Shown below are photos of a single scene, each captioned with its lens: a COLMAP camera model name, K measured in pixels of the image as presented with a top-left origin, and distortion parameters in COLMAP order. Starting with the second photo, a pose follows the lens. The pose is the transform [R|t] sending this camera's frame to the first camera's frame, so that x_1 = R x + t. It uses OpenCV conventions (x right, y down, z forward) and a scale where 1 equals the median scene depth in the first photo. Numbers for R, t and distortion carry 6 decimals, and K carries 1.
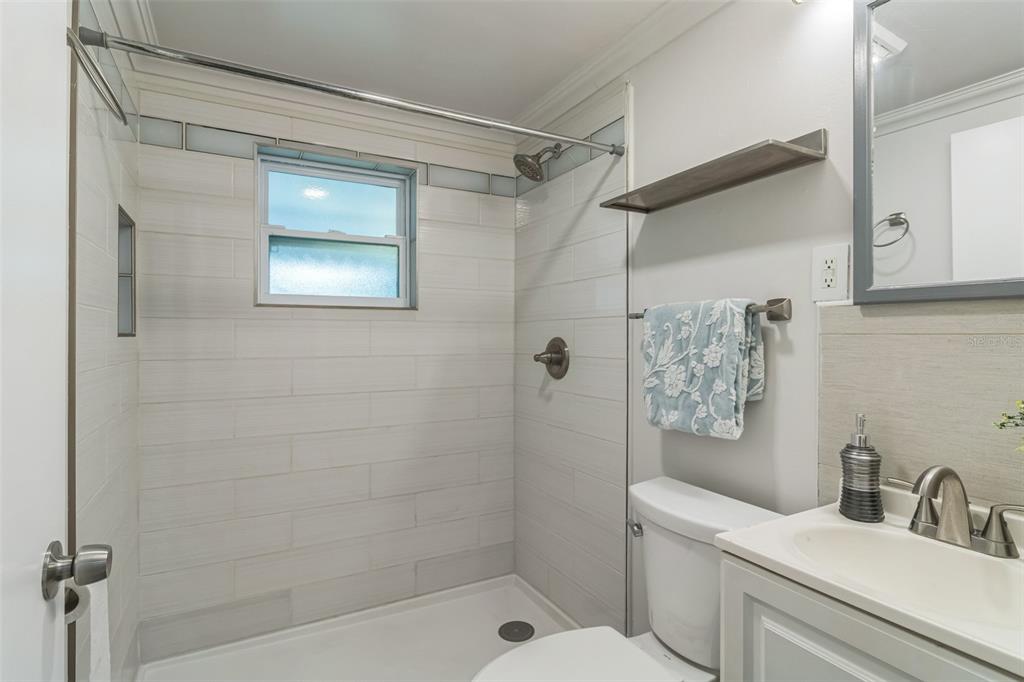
lens RADIAL K [[522.3, 0, 512.4], [0, 522.3, 338.9], [0, 0, 1]] dist [-0.005751, 0.000172]
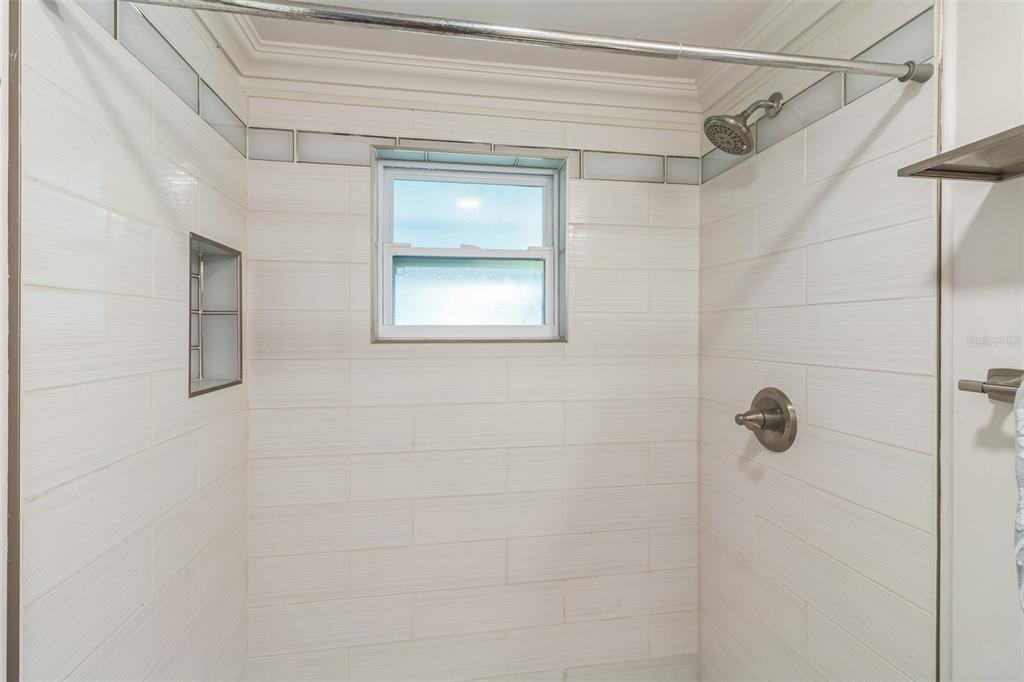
lens RADIAL K [[473.9, 0, 517.7], [0, 473.9, 335.3], [0, 0, 1]] dist [0.009872, -0.000184]
pose [[0.949656, 0.002126, -0.313288, -0.032936], [0.001078, 0.999949, 0.010056, -0.076069], [0.313293, -0.009887, 0.949605, 0.326557]]
